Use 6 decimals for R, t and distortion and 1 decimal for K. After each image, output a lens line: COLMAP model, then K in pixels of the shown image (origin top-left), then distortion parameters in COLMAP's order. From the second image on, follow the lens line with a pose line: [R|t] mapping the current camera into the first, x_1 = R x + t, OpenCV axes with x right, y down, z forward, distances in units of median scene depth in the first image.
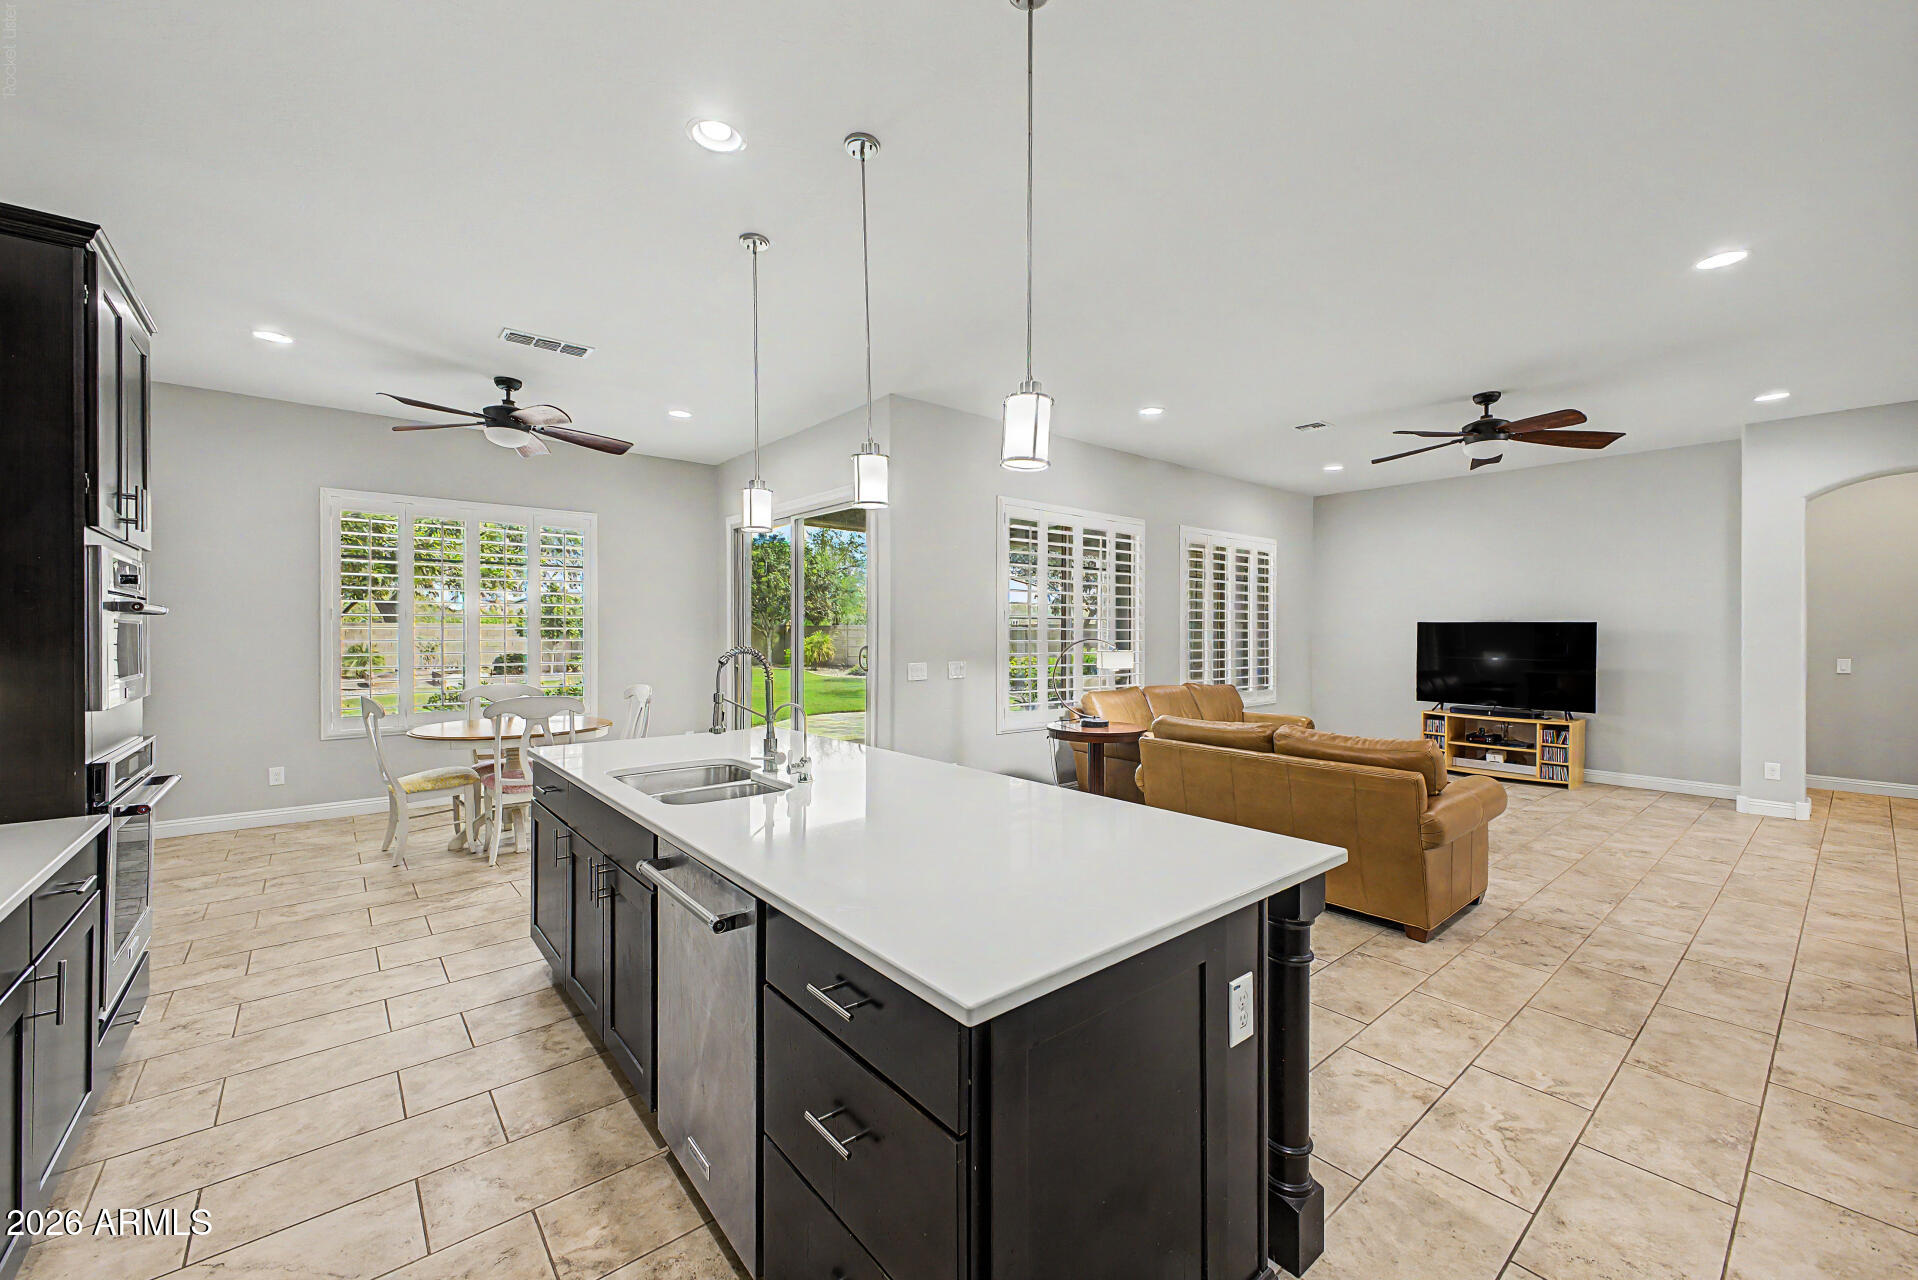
lens RADIAL K [[752.7, 0, 954.2], [0, 752.7, 630.4], [0, 0, 1]] dist [-0.000397, -0.000506]
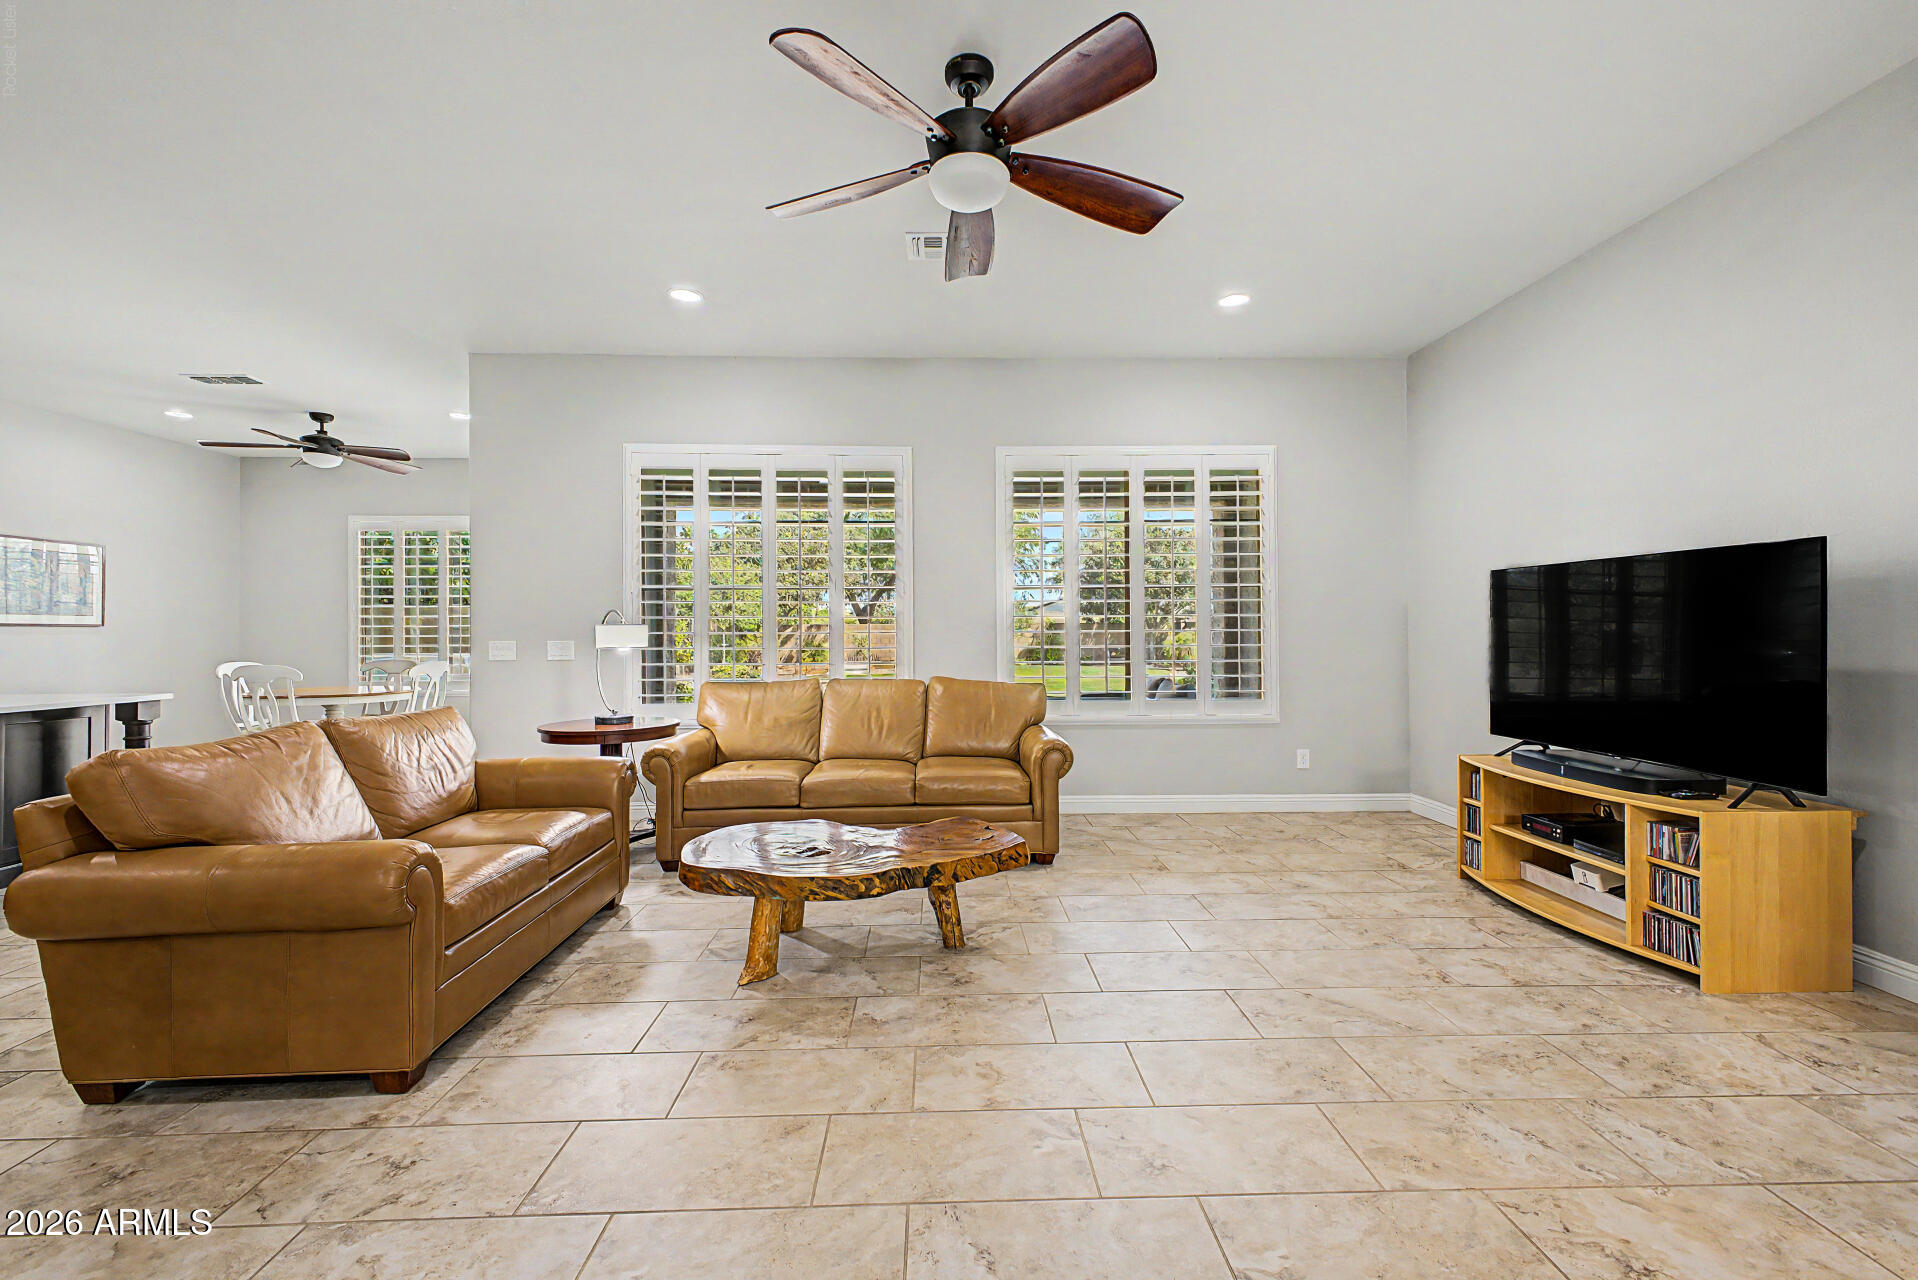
lens RADIAL K [[752.7, 0, 956.8], [0, 752.7, 633.2], [0, 0, 1]] dist [-0.000397, -0.000506]
pose [[0.789890, -0.006003, -0.613219, 0.845124], [0.005224, 0.999982, -0.003060, 0.037920], [0.613226, -0.000786, 0.789907, 0.537128]]
